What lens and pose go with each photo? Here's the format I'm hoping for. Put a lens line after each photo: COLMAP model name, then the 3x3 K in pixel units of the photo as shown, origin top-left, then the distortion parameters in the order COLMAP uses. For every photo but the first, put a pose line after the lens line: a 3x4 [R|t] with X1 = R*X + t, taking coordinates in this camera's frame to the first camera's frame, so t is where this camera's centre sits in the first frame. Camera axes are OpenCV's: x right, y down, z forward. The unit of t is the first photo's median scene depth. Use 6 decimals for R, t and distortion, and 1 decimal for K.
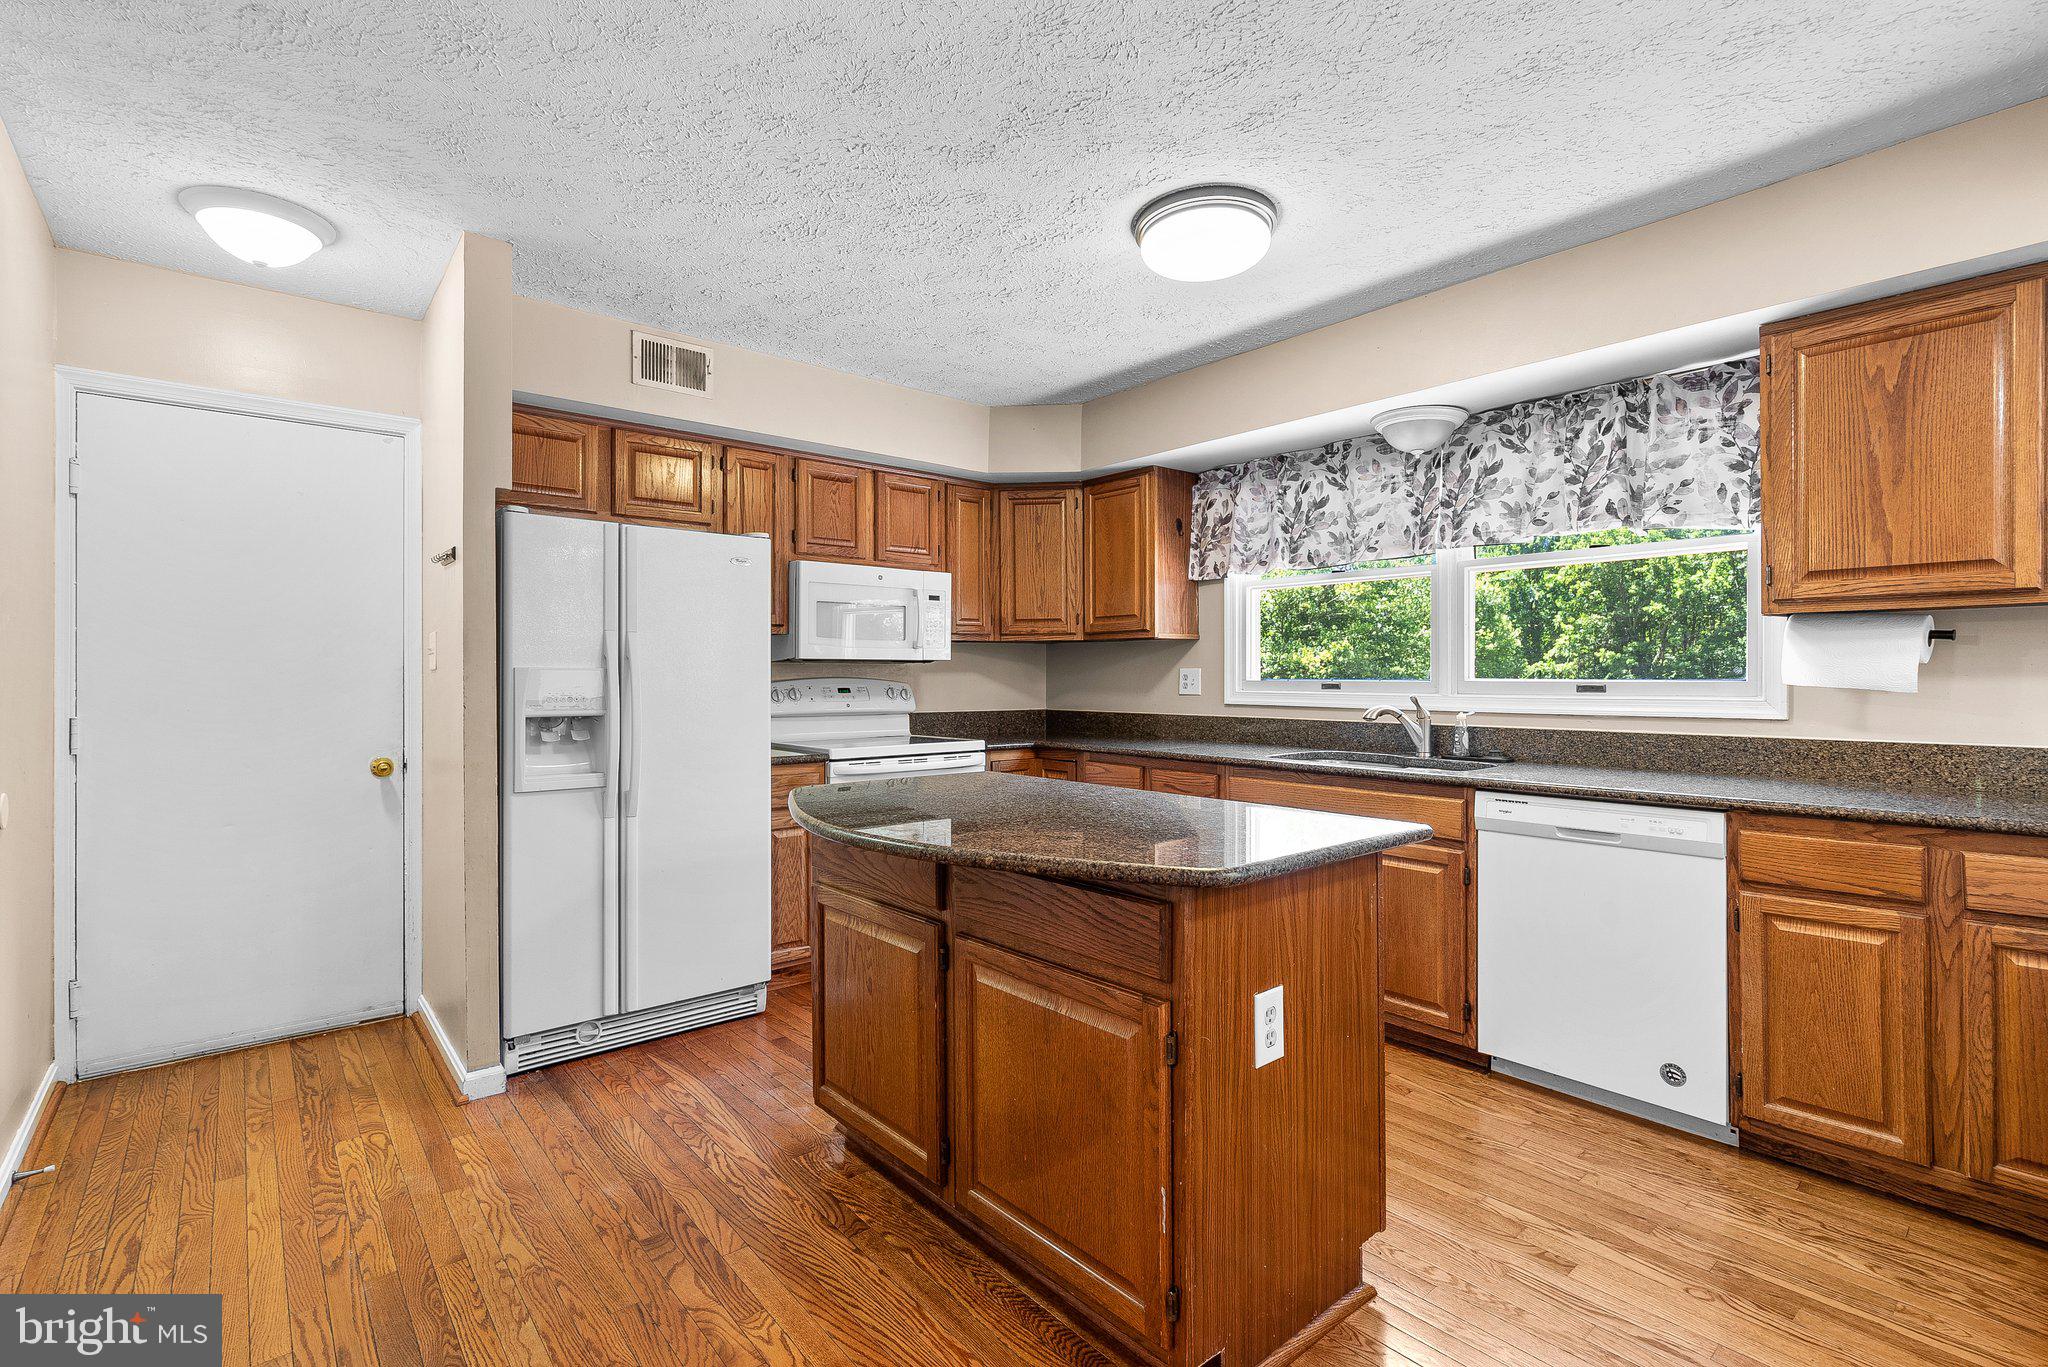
lens RADIAL K [[941.4, 0, 1020.4], [0, 941.4, 668.3], [0, 0, 1]] dist [-0.000672, -0.000568]
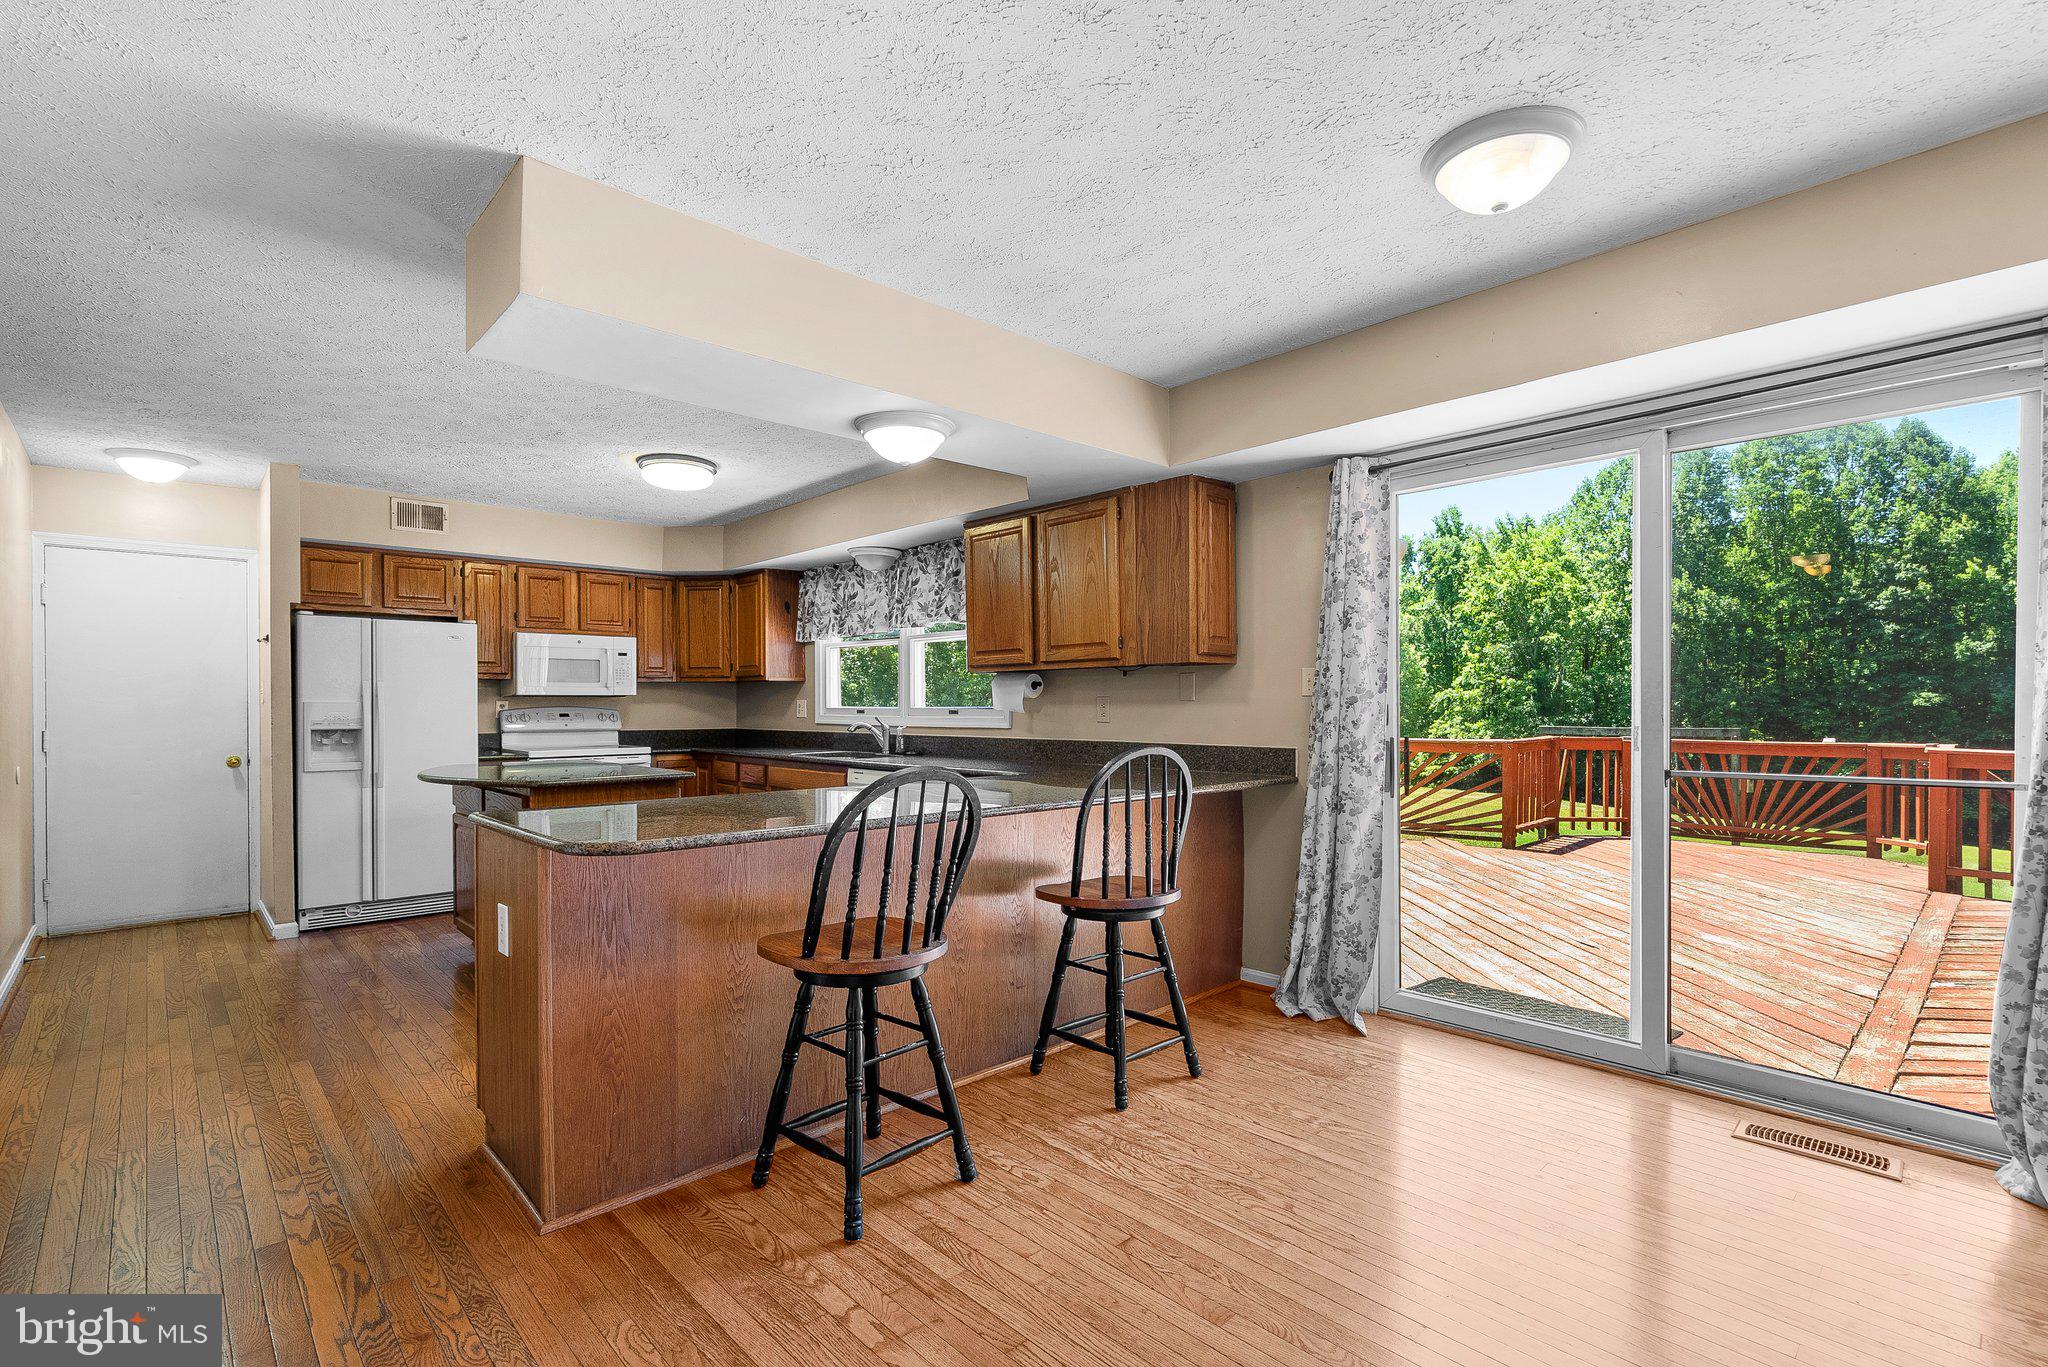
lens RADIAL K [[952.7, 0, 1025.7], [0, 952.7, 699.9], [0, 0, 1]] dist [-0.001177, 0.000923]
pose [[0.998794, -0.003184, 0.048988, 0.546127], [0.002983, 0.999987, 0.004169, -0.006207], [-0.049000, -0.004018, 0.998791, -0.641695]]
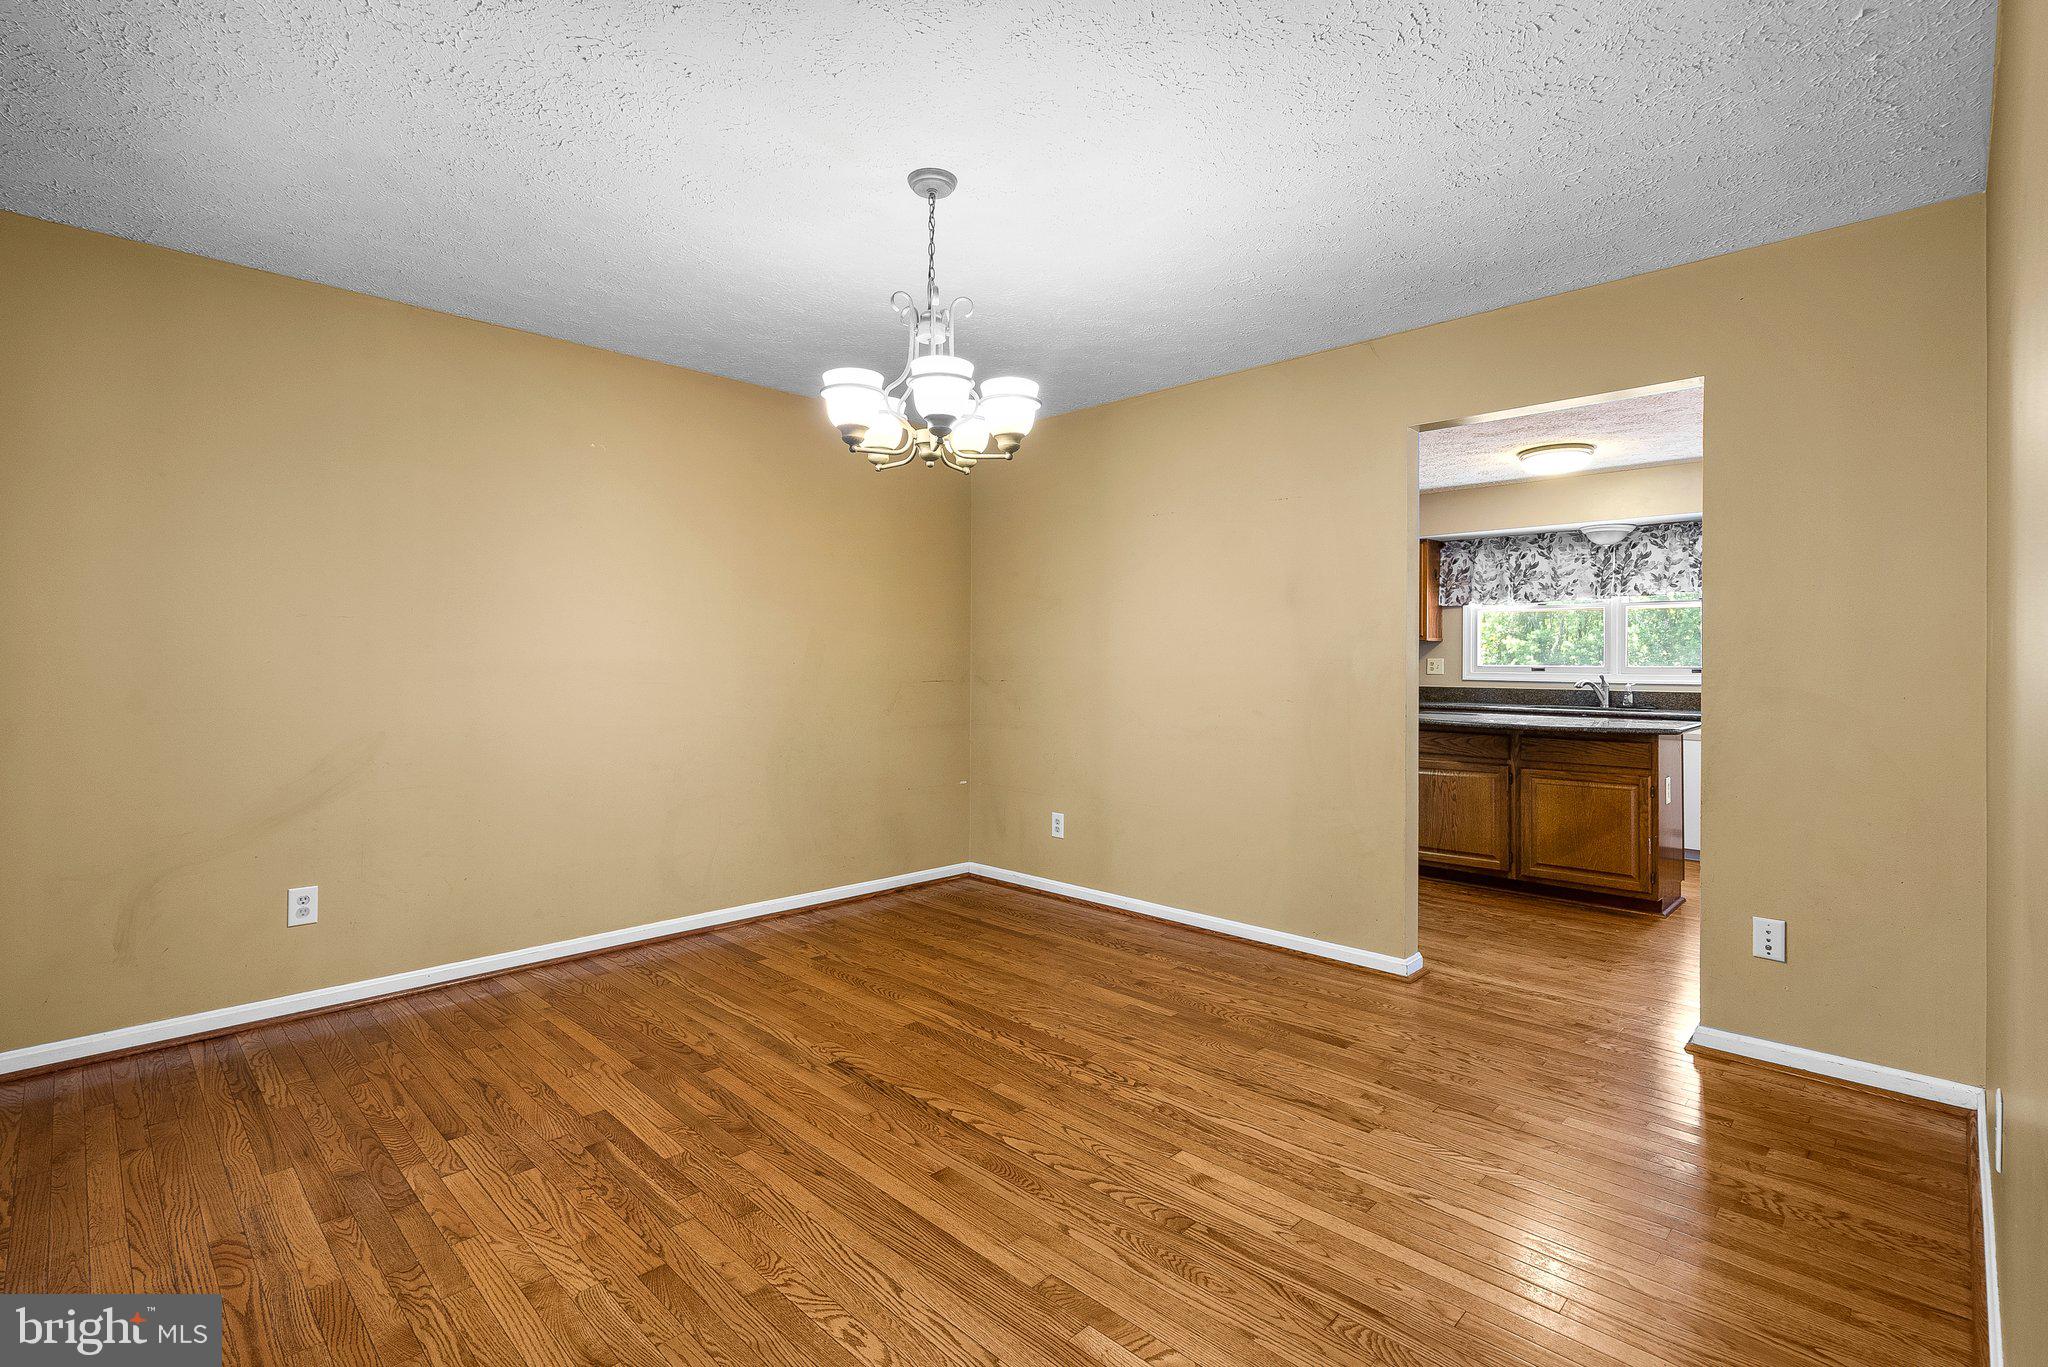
lens RADIAL K [[951.6, 0, 1011.0], [0, 951.6, 651.3], [0, 0, 1]] dist [-0.000402, -0.000301]
pose [[0.996130, 0.006907, 0.087618, -0.837327], [-0.006993, 0.999975, 0.000672, -0.009641], [-0.087611, -0.001282, 0.996154, -0.713177]]
